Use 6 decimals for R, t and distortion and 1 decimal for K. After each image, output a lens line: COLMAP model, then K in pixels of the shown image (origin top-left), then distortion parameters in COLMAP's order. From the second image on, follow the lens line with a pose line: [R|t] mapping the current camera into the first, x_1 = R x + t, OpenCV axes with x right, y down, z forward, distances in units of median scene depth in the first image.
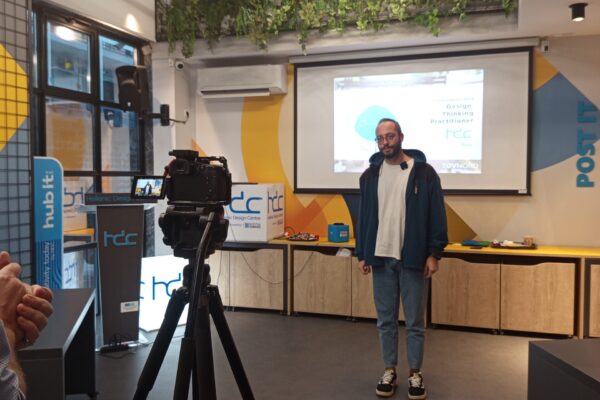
lens RADIAL K [[544.5, 0, 300.0], [0, 544.5, 200.0], [0, 0, 1]] dist [0.121484, -0.201756]
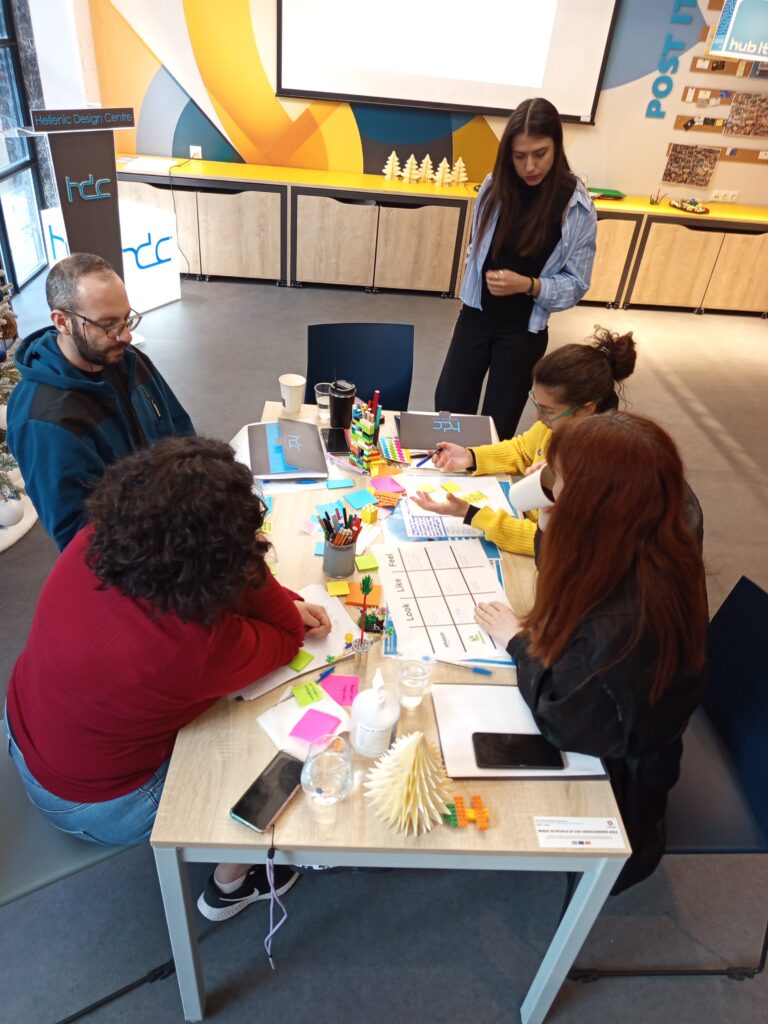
lens RADIAL K [[715.8, 0, 384.0], [0, 715.8, 512.0], [0, 0, 1]] dist [-0.003978, -0.002166]
pose [[0.928479, -0.143808, 0.342411, -0.289953], [-0.067659, 0.841058, 0.536697, -0.069586], [-0.365169, -0.521479, 0.771175, 0.023473]]
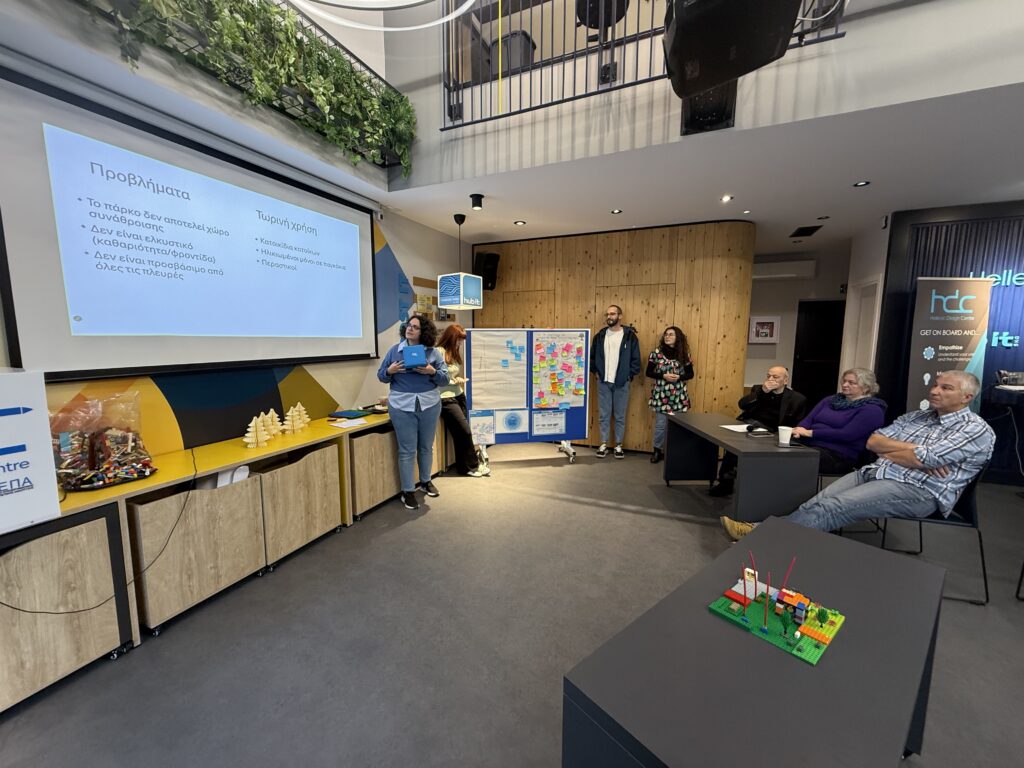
lens RADIAL K [[407.4, 0, 512.0], [0, 407.4, 384.0], [0, 0, 1]] dist [-0.000379, -0.000235]
pose [[0.095058, -0.122120, 0.987953, -0.314290], [0.041977, 0.992056, 0.118588, -0.039731], [-0.994586, 0.030198, 0.099429, 0.655420]]
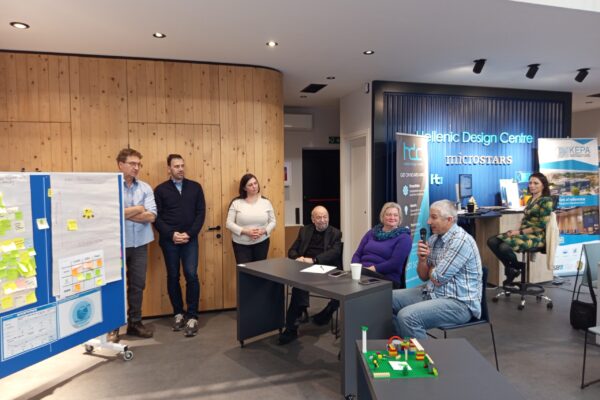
lens RADIAL K [[418.3, 0, 300.0], [0, 418.3, 200.0], [0, 0, 1]] dist [0.045810, -0.076093]
pose [[-0.566910, -0.036760, 0.822959, -0.187457], [0.047486, 0.995885, 0.077195, -0.041958], [-0.822410, 0.082842, -0.562831, 0.740416]]
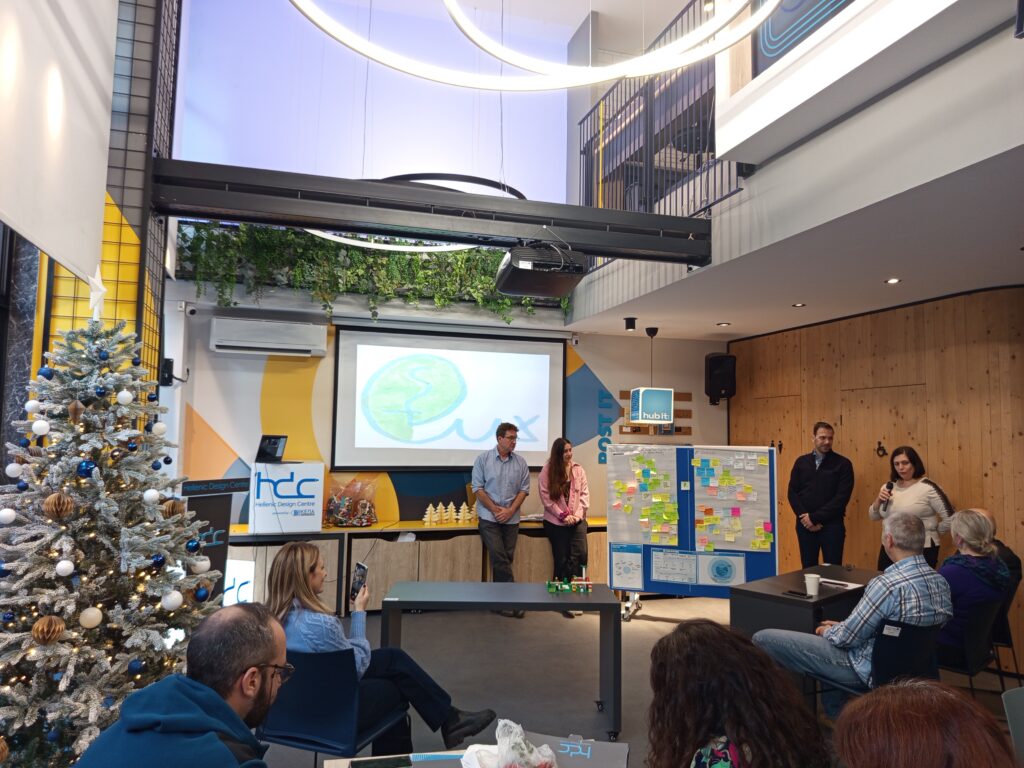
lens RADIAL K [[705.6, 0, 512.0], [0, 705.6, 384.0], [0, 0, 1]] dist [0.034312, -0.002028]
pose [[0.811850, 0.056134, 0.581161, -0.481870], [0.010632, 0.993781, -0.110840, -0.026395], [-0.583769, 0.096164, 0.806205, -0.085091]]
